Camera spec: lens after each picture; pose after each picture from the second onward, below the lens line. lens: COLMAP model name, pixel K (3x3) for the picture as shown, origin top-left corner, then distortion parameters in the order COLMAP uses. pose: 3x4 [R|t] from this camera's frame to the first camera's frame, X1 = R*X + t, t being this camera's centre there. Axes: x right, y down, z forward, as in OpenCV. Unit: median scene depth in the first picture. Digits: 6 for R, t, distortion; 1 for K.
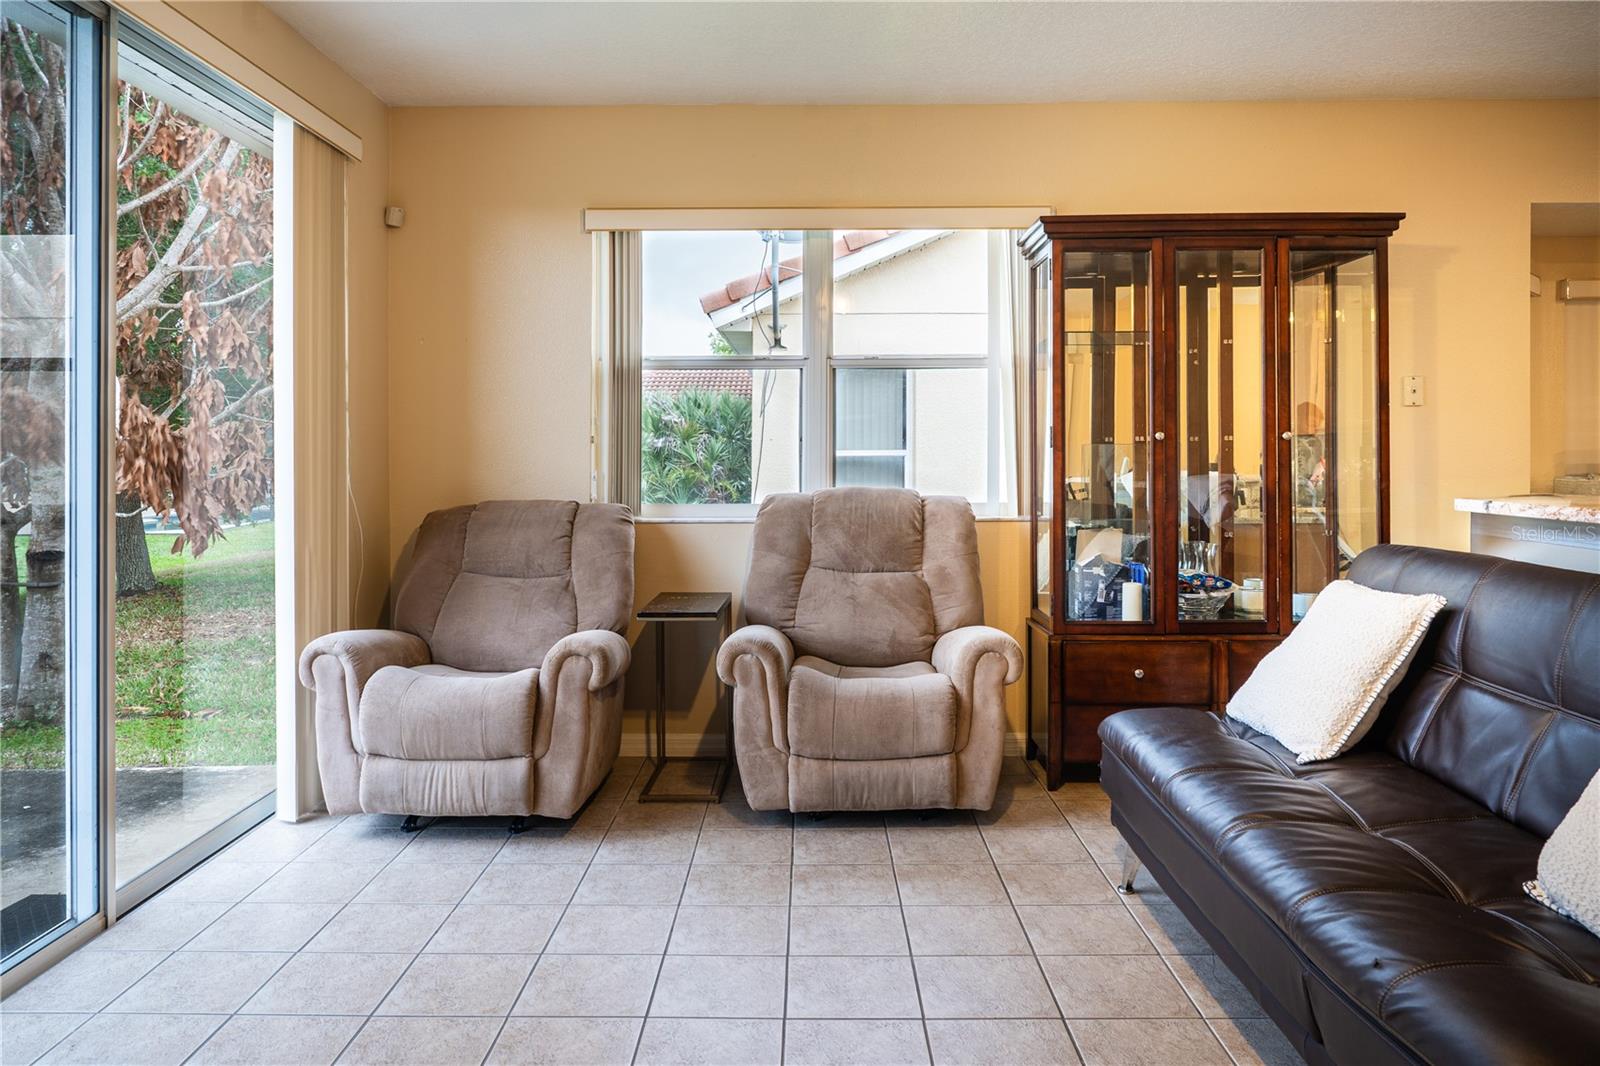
lens RADIAL K [[1114.8, 0, 802.7], [0, 1114.8, 445.0], [0, 0, 1]] dist [-0.056250, 0.001012]
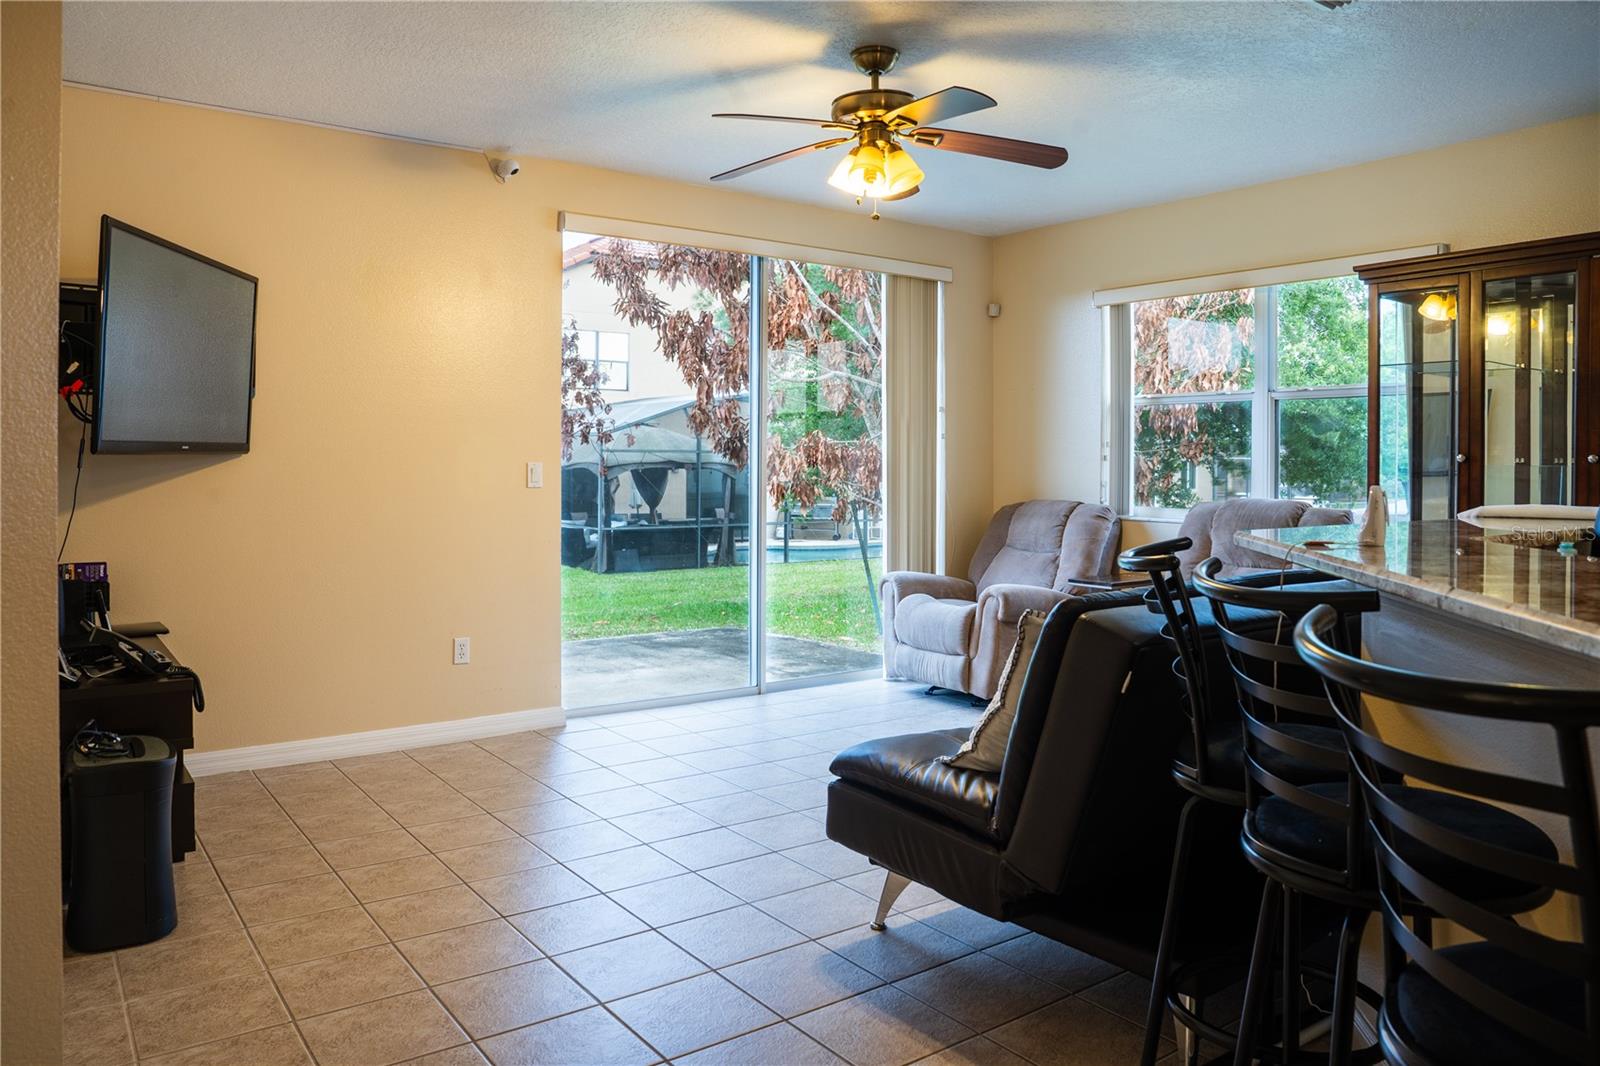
lens RADIAL K [[1114.8, 0, 802.7], [0, 1114.8, 445.0], [0, 0, 1]] dist [-0.056250, 0.001012]
pose [[0.595146, -0.002690, -0.803613, 0.806723], [-0.007984, 0.999925, -0.009260, -0.006082], [0.803578, 0.011927, 0.595080, -0.134648]]
